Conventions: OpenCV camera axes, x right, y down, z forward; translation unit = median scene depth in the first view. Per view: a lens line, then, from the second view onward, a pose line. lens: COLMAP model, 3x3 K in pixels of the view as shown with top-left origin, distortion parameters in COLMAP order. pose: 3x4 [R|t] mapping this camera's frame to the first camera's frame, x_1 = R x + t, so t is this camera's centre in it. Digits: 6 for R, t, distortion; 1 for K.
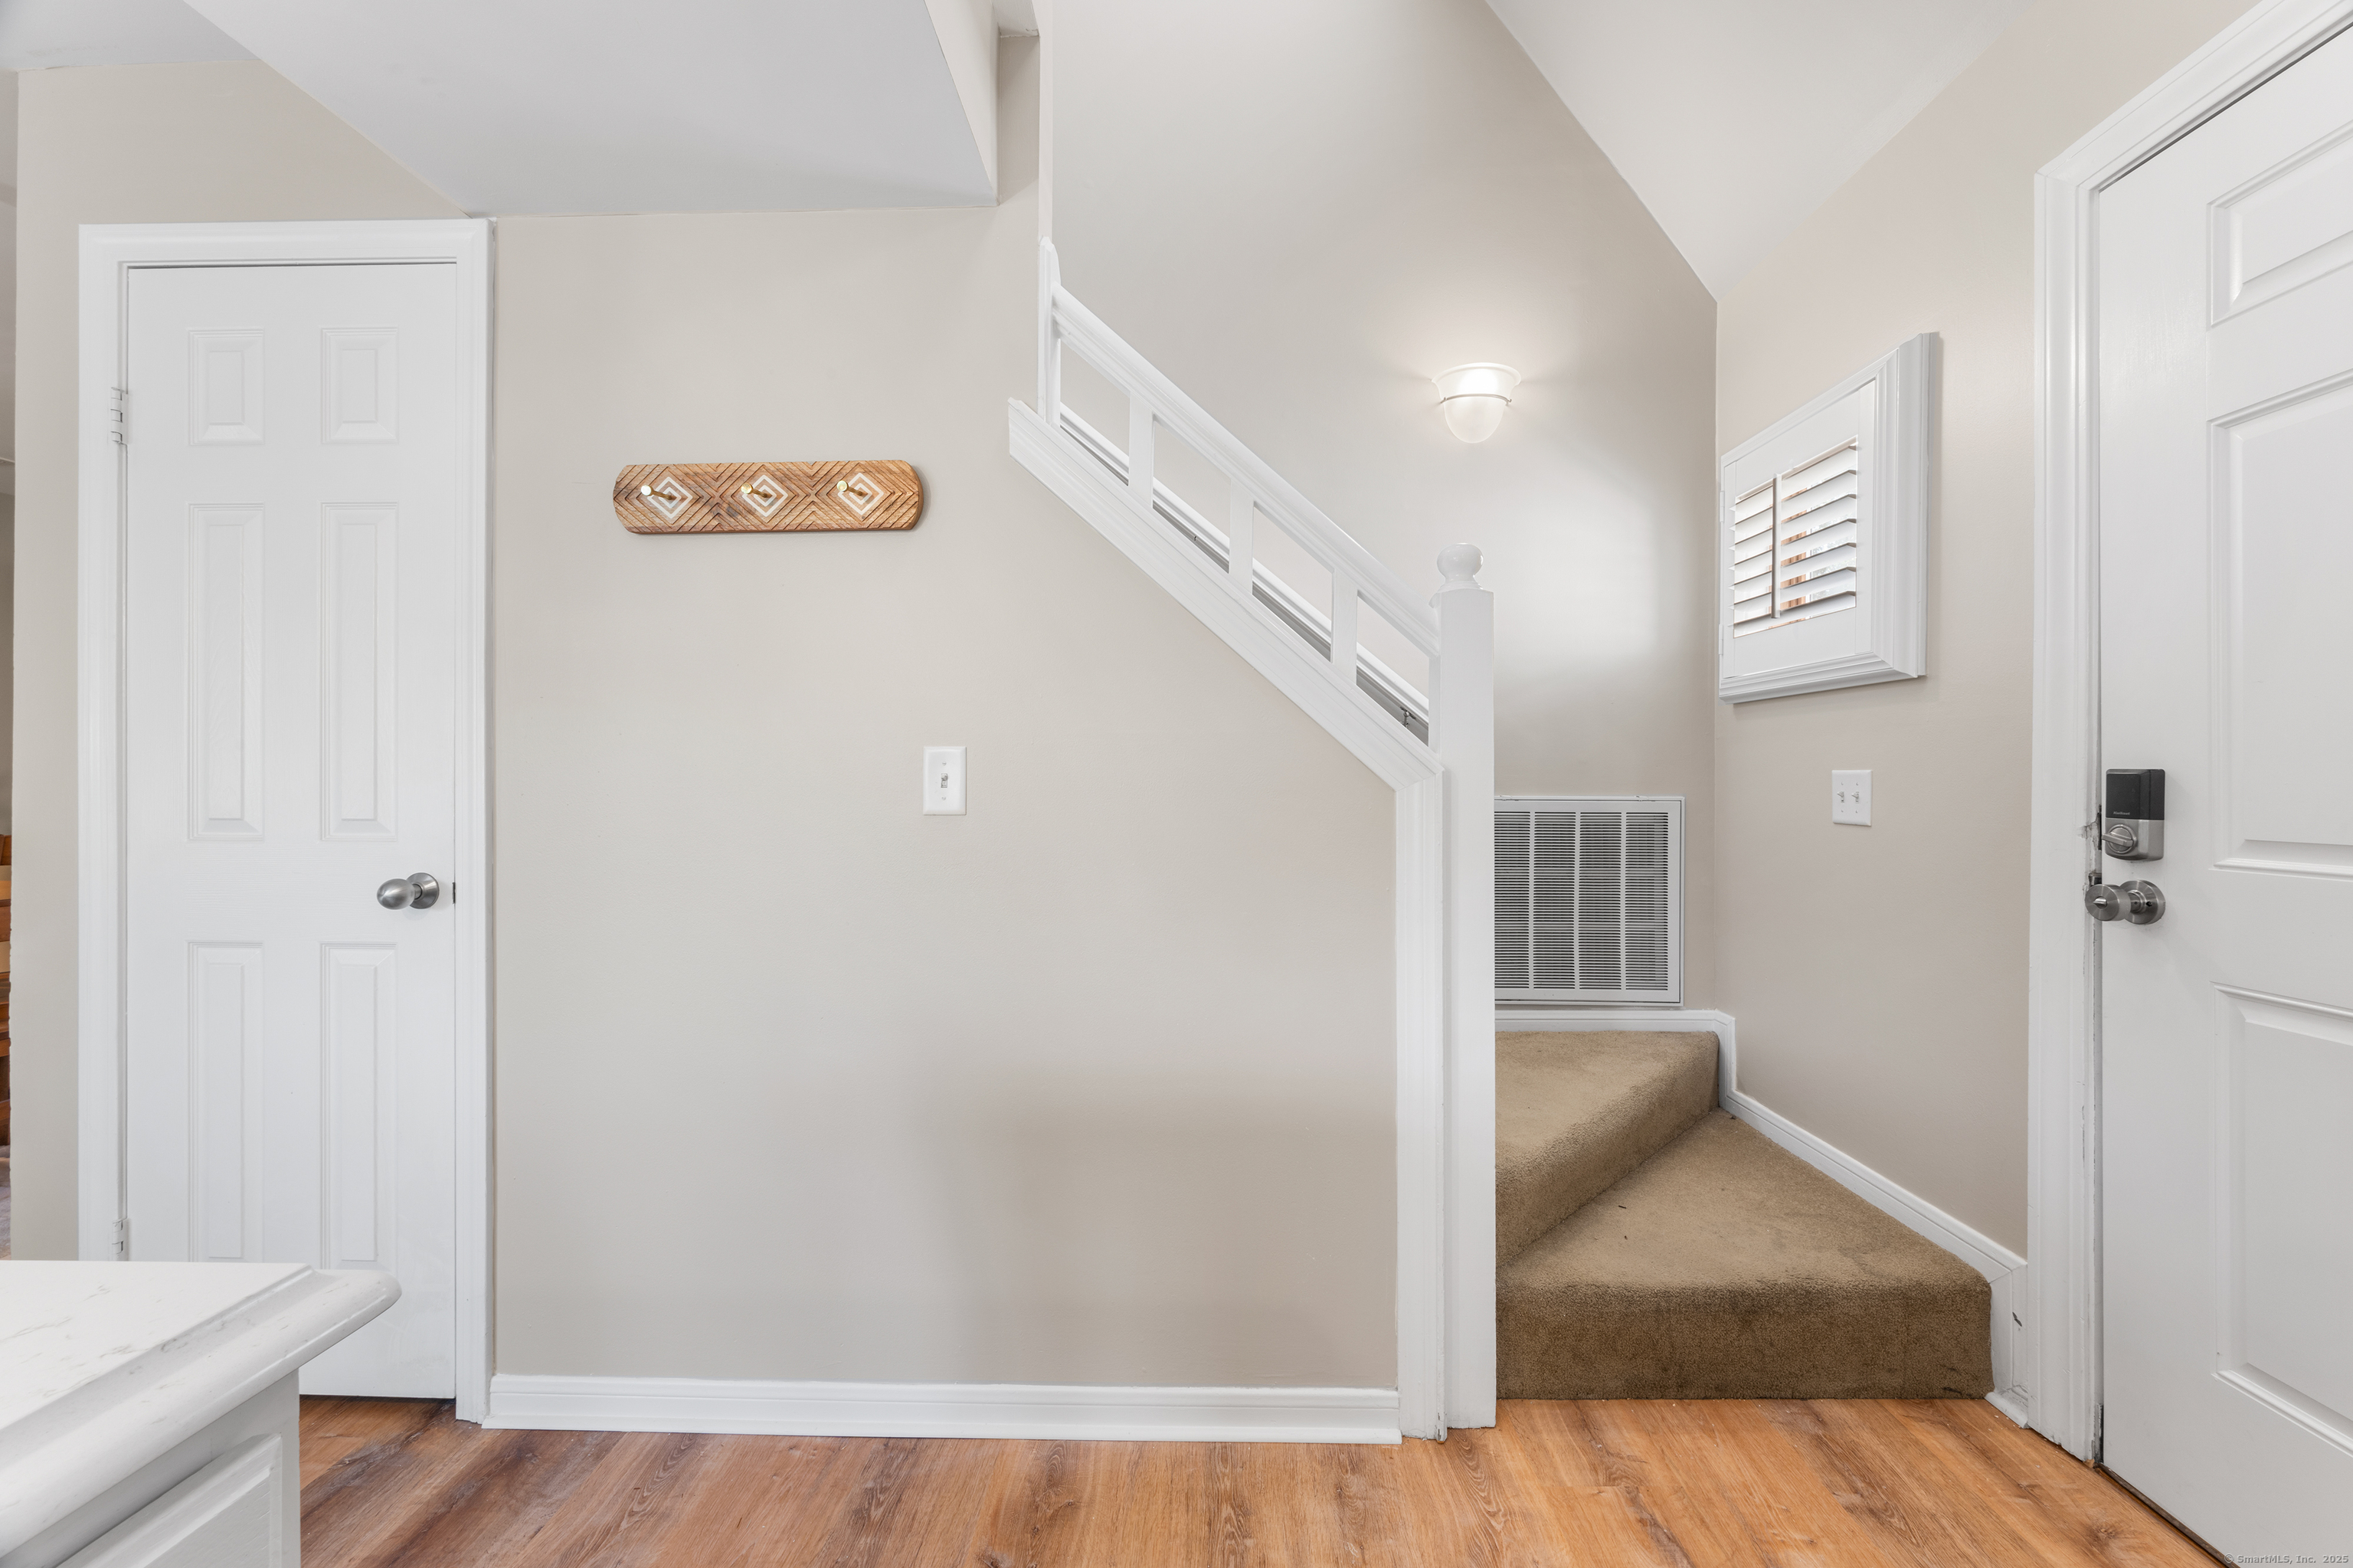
lens RADIAL K [[936.8, 0, 1175.0], [0, 936.8, 790.8], [0, 0, 1]] dist [-0.000449, -0.000189]
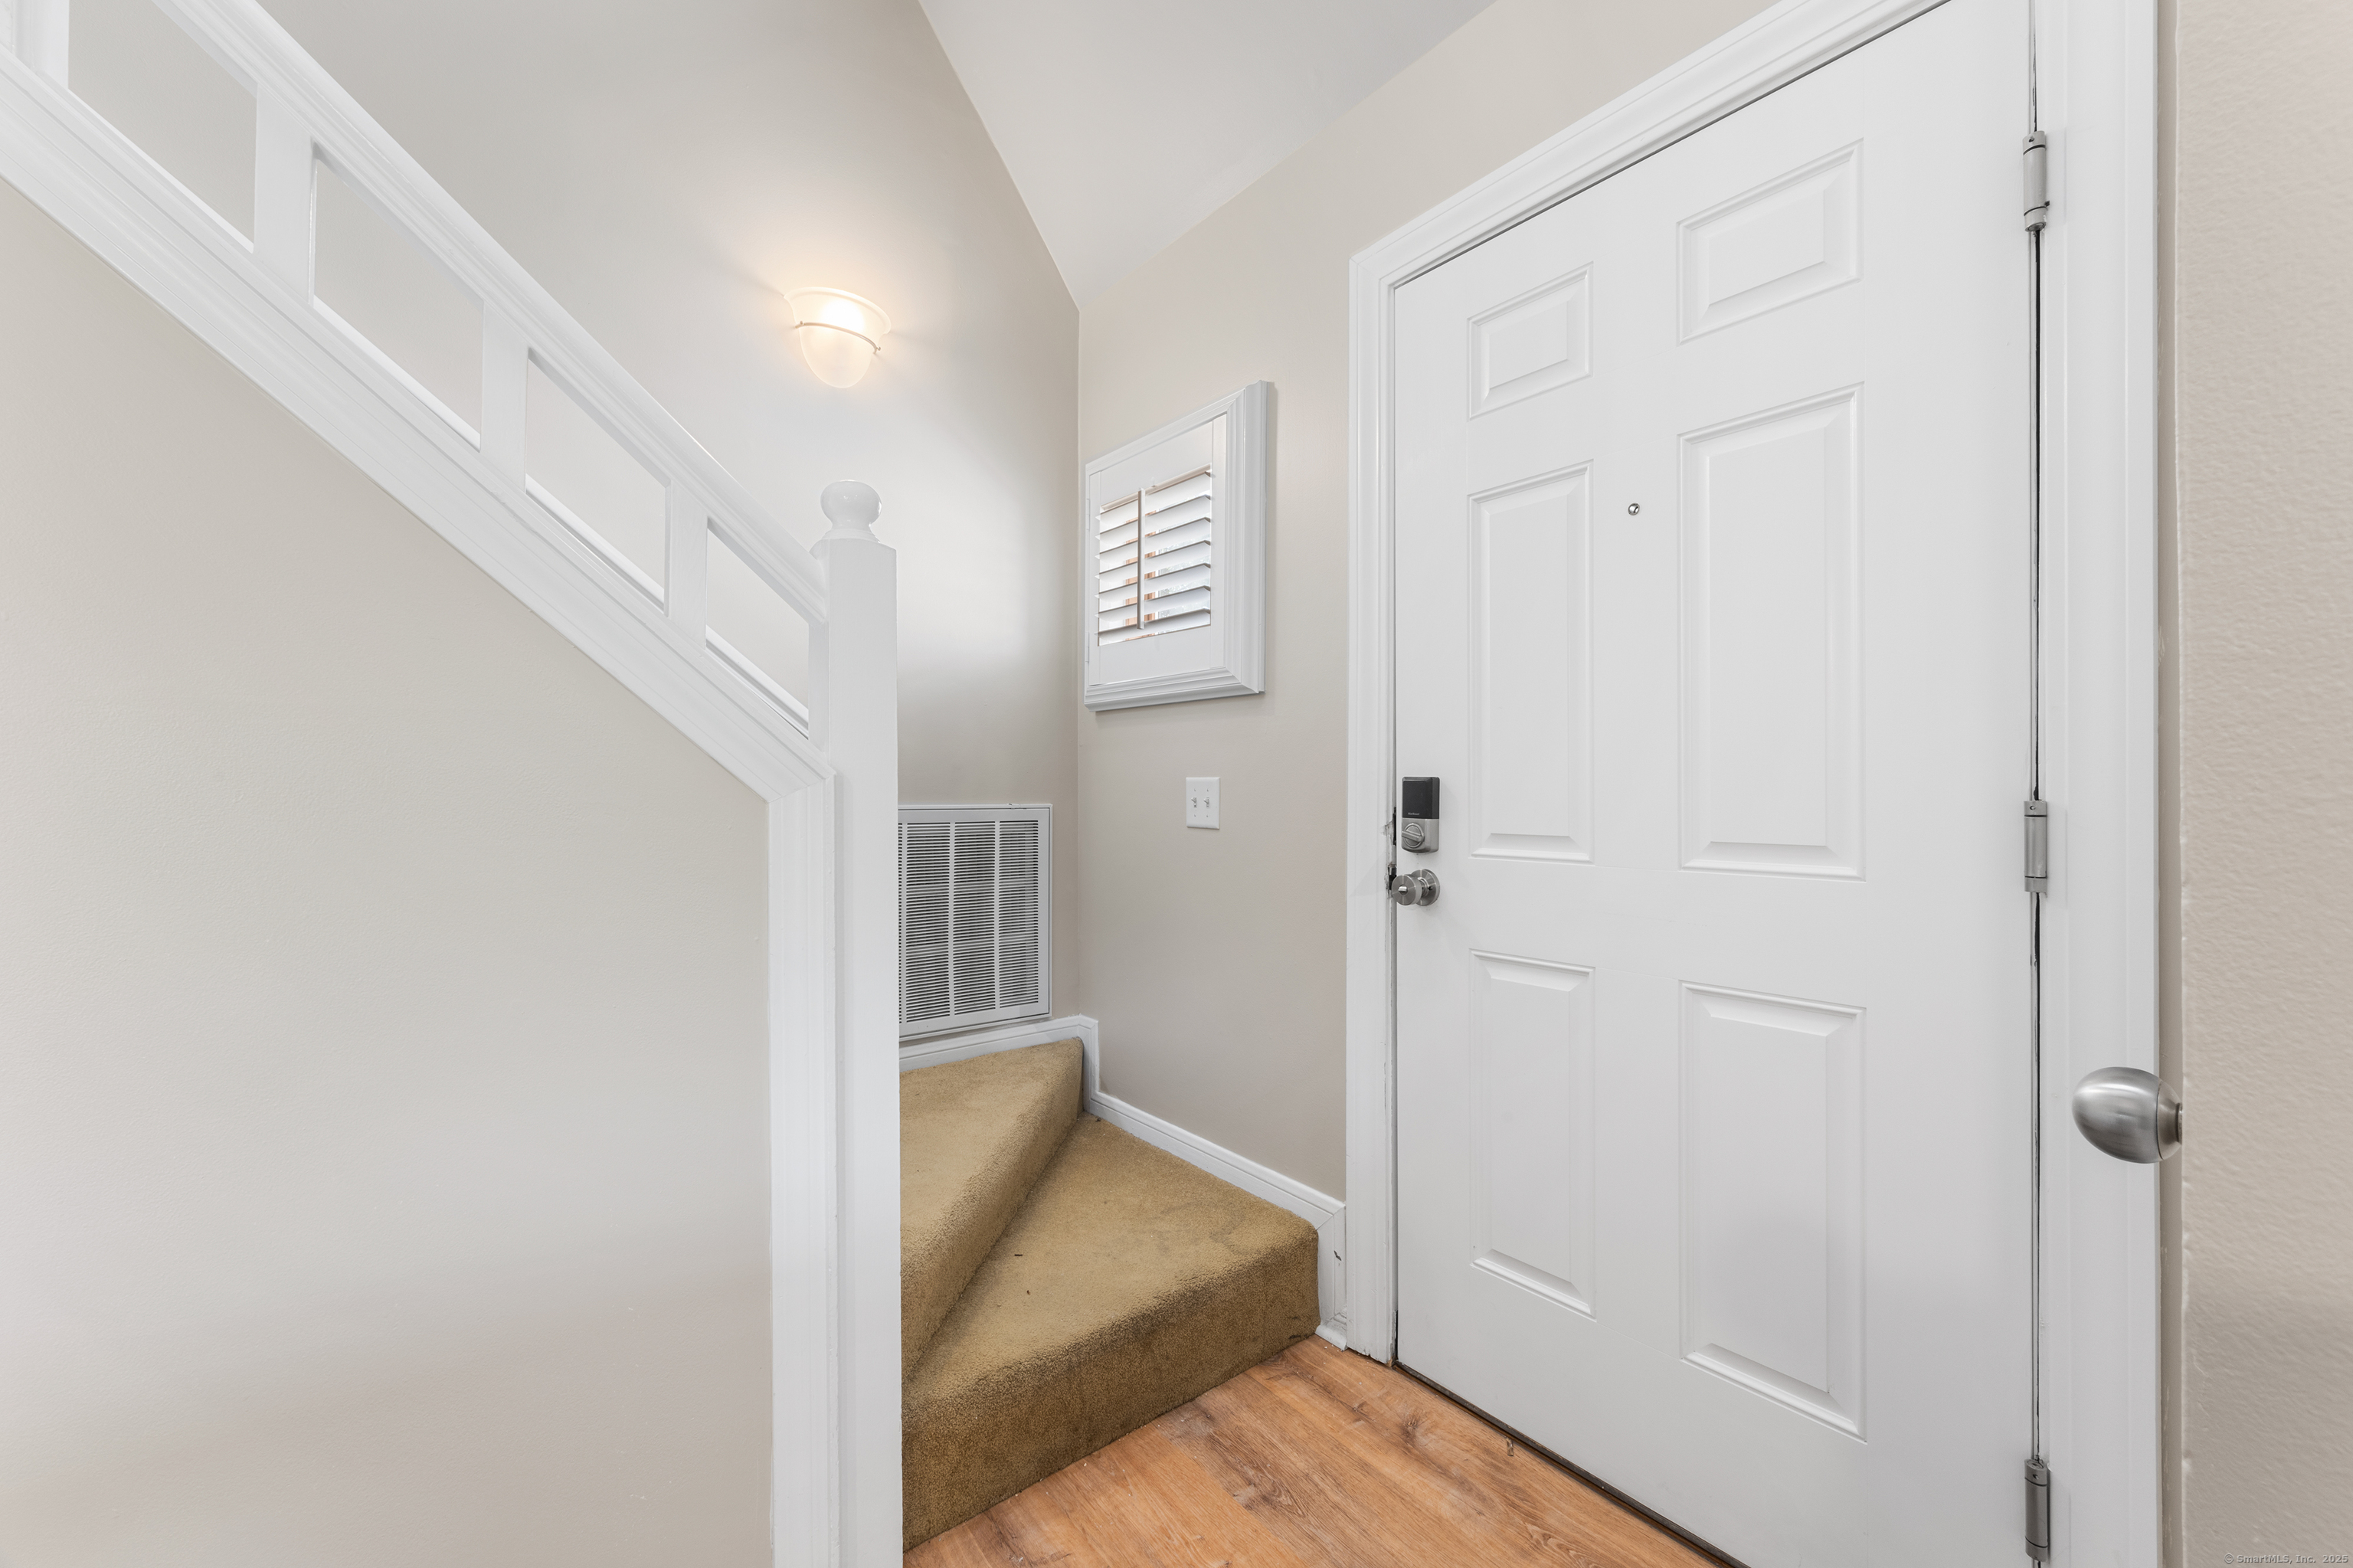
lens RADIAL K [[936.8, 0, 1175.0], [0, 936.8, 790.8], [0, 0, 1]] dist [-0.000449, -0.000189]
pose [[0.762657, -0.003853, 0.646792, 0.006696], [0.009154, 0.999946, -0.004838, -0.001977], [-0.646739, 0.009610, 0.762651, 0.233152]]
